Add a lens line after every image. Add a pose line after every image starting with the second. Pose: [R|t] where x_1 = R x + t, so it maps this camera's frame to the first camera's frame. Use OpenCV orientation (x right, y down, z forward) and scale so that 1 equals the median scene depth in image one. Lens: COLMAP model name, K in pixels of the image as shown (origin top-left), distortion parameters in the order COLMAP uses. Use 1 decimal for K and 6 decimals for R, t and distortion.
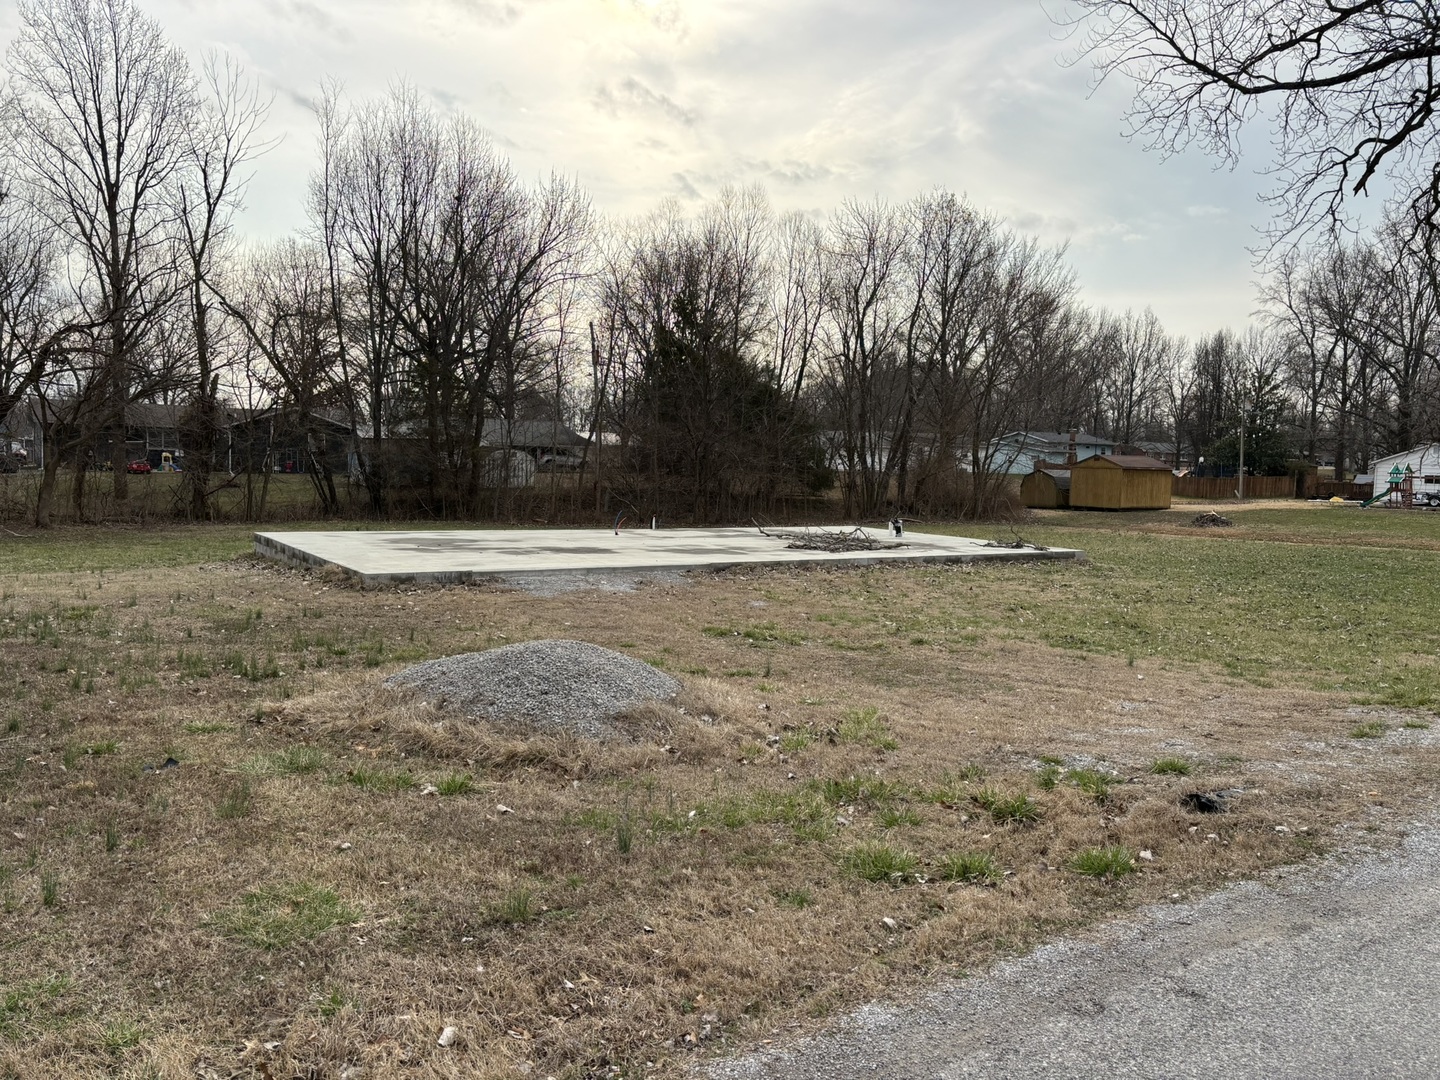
lens RADIAL K [[1086.8, 0, 720.0], [0, 1086.8, 540.0], [0, 0, 1]] dist [0.066539, -0.080406]
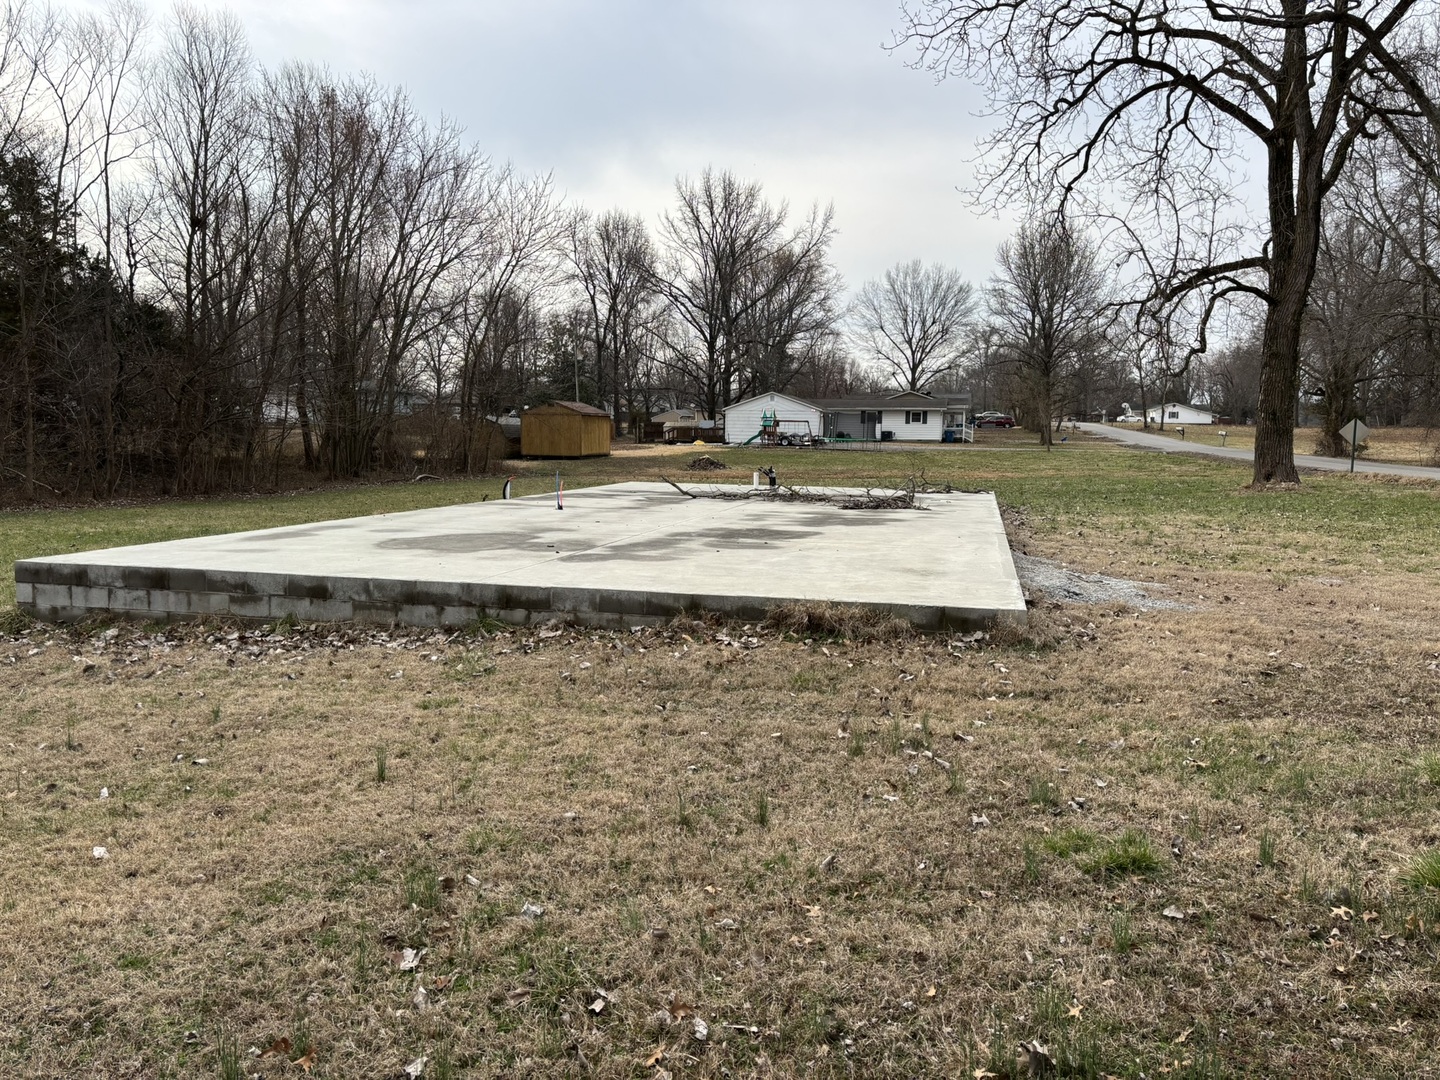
lens RADIAL K [[1086.8, 0, 720.0], [0, 1086.8, 540.0], [0, 0, 1]] dist [0.066539, -0.080406]
pose [[0.723318, -0.087397, 0.684962, -0.206200], [0.058702, 0.996150, 0.065113, -0.010364], [-0.688015, -0.006889, 0.725664, 0.211249]]
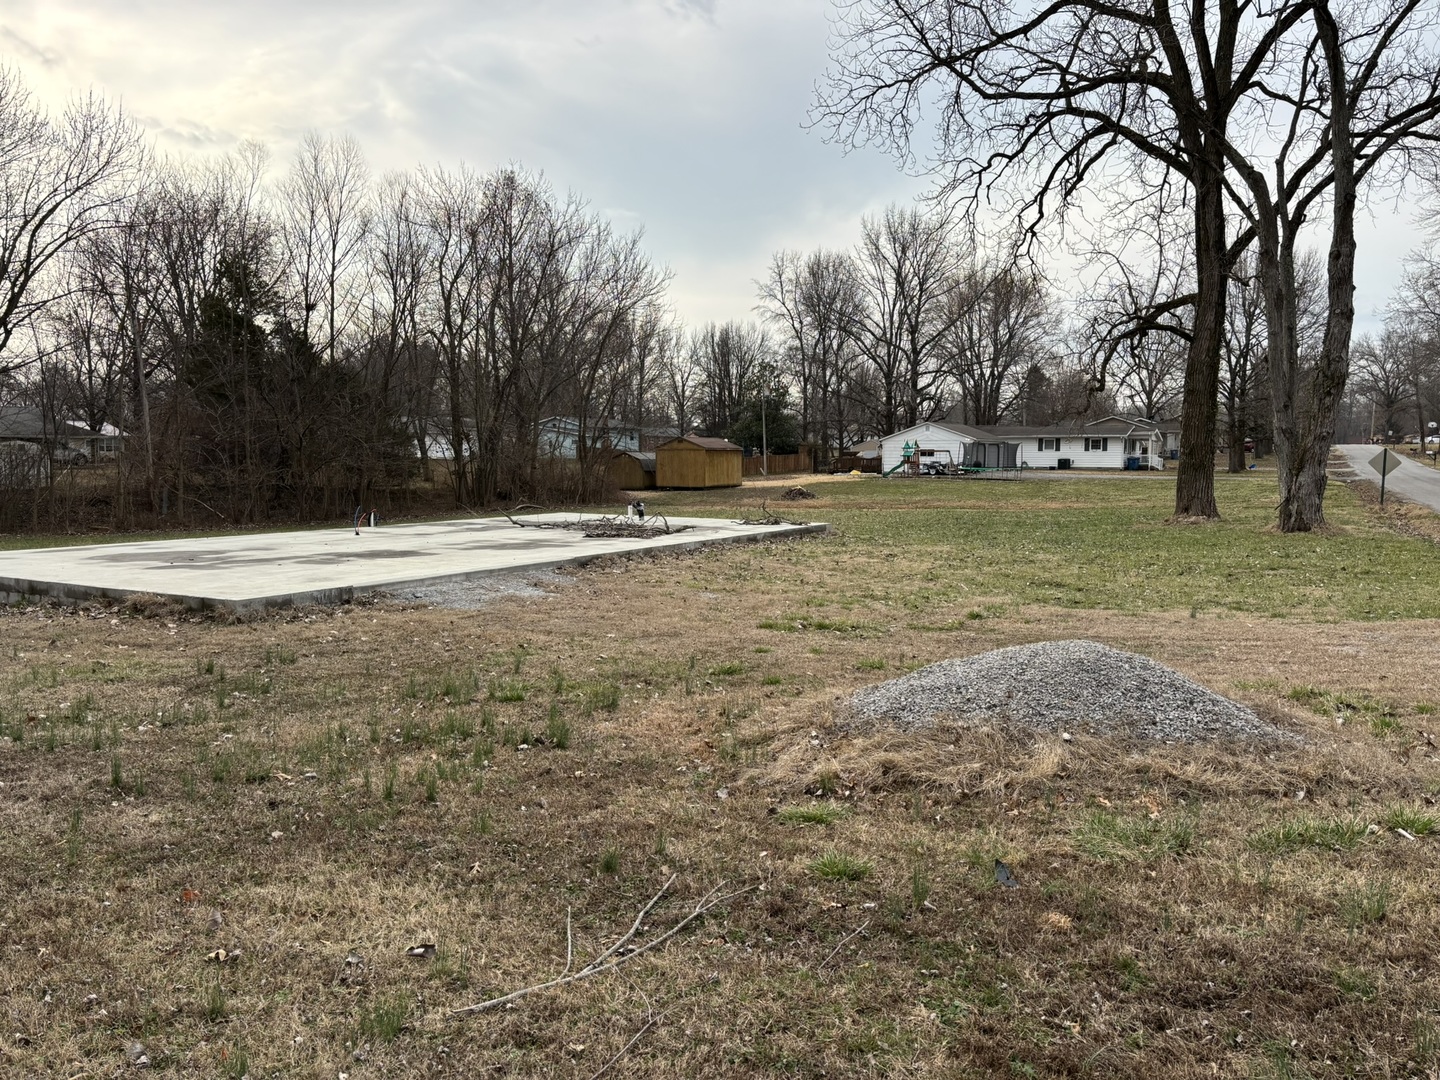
lens RADIAL K [[1086.8, 0, 720.0], [0, 1086.8, 540.0], [0, 0, 1]] dist [0.066539, -0.080406]
pose [[0.887727, -0.061110, 0.456295, -0.102962], [0.055841, 0.998126, 0.025038, -0.002798], [-0.456970, 0.003253, 0.889476, 0.054307]]
